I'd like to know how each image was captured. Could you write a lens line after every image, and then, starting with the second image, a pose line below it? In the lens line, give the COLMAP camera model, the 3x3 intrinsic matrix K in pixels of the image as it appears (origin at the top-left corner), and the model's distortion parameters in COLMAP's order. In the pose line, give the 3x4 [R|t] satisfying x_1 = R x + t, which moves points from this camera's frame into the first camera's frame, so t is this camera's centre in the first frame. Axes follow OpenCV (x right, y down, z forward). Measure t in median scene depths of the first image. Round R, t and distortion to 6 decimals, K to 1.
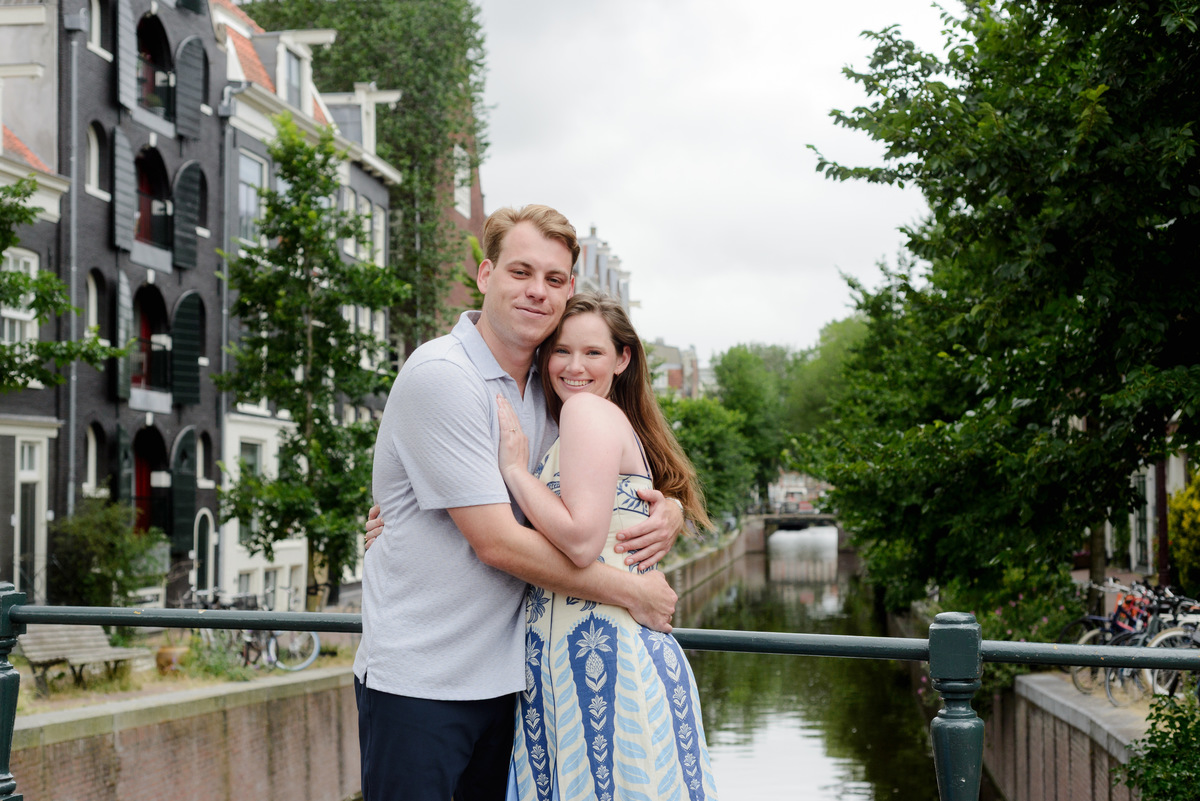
lens RADIAL K [[1633.7, 0, 542.5], [0, 1633.7, 450.1], [0, 0, 1]] dist [0.023131, 0.064020]
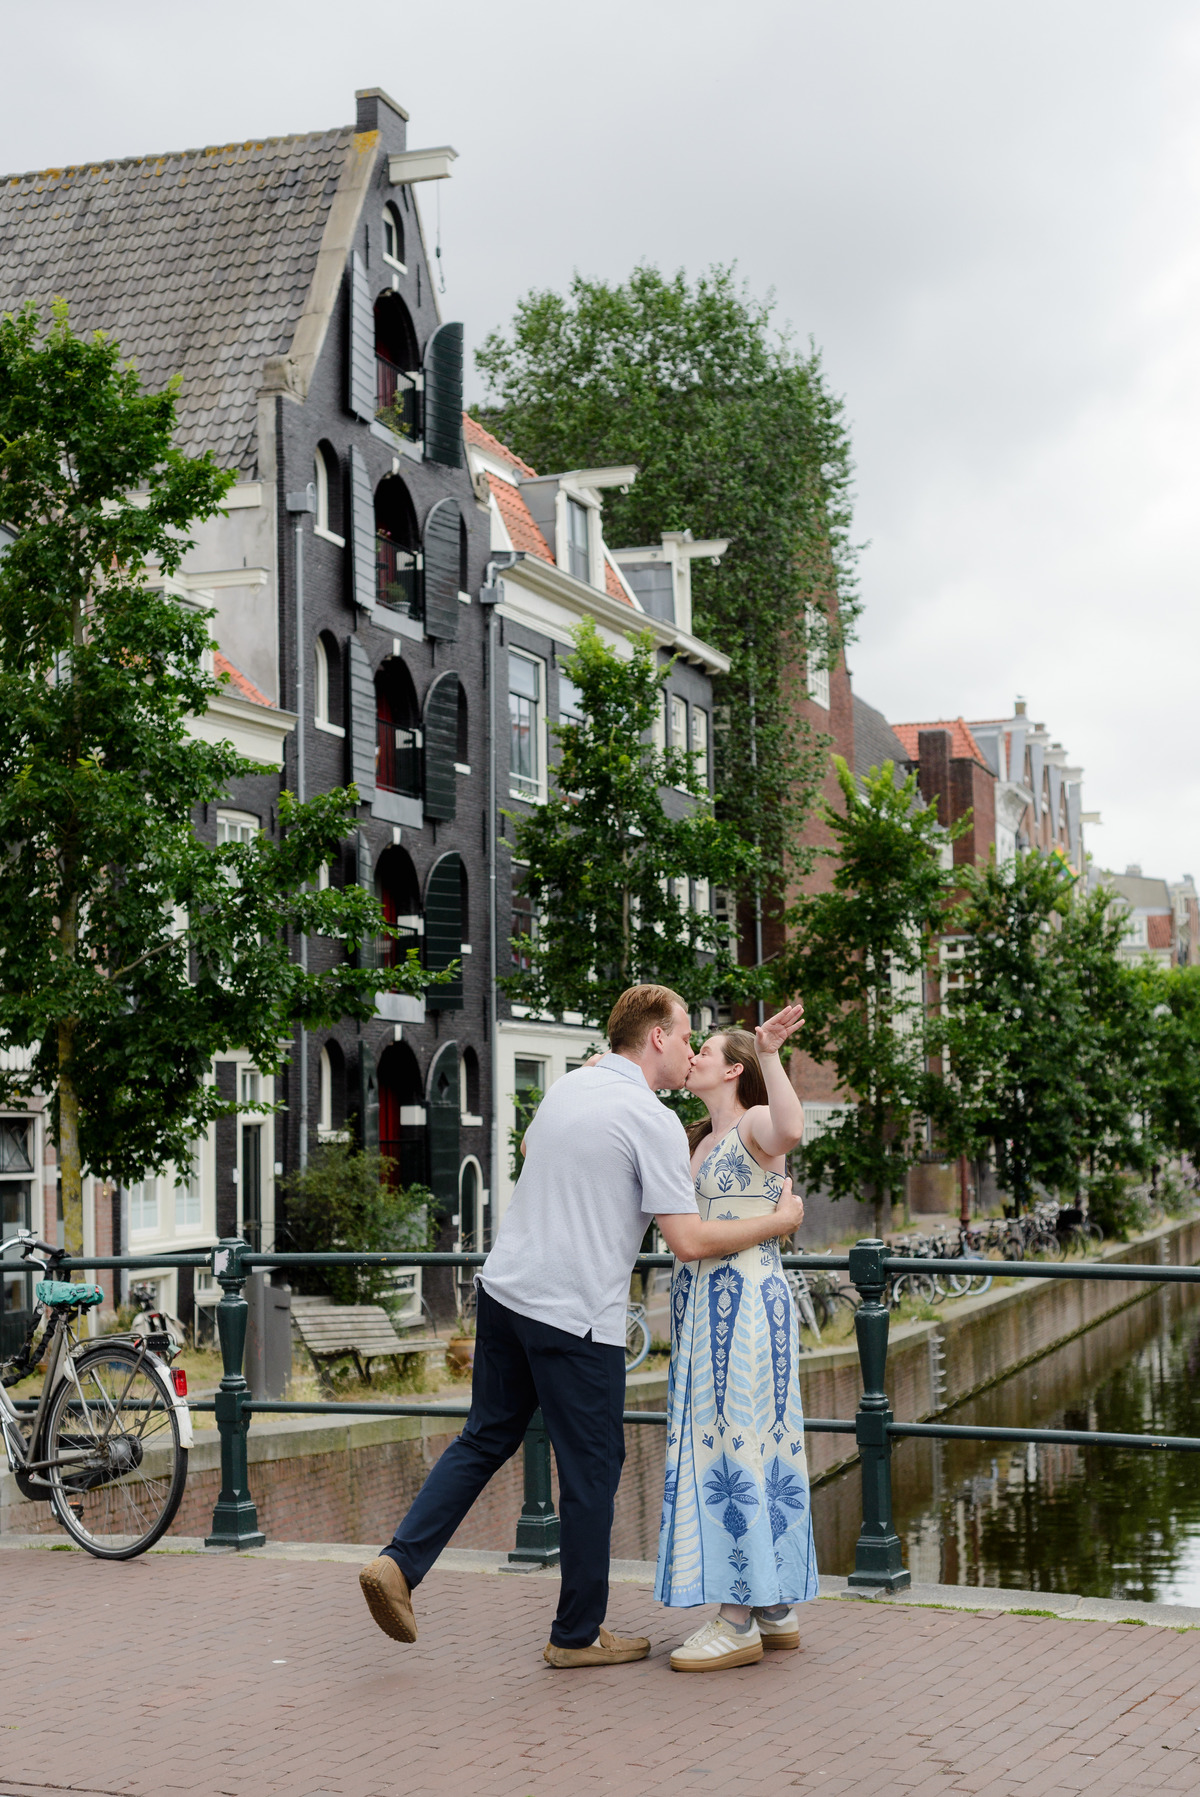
lens RADIAL K [[2692.5, 0, 610.4], [0, 2692.5, 984.1], [0, 0, 1]] dist [0.002164, 0.121135]
pose [[0.992083, -0.020599, -0.123883, 0.000439], [0.017762, 0.999555, -0.023955, -0.009394], [0.124322, 0.021565, 0.992008, -0.153790]]
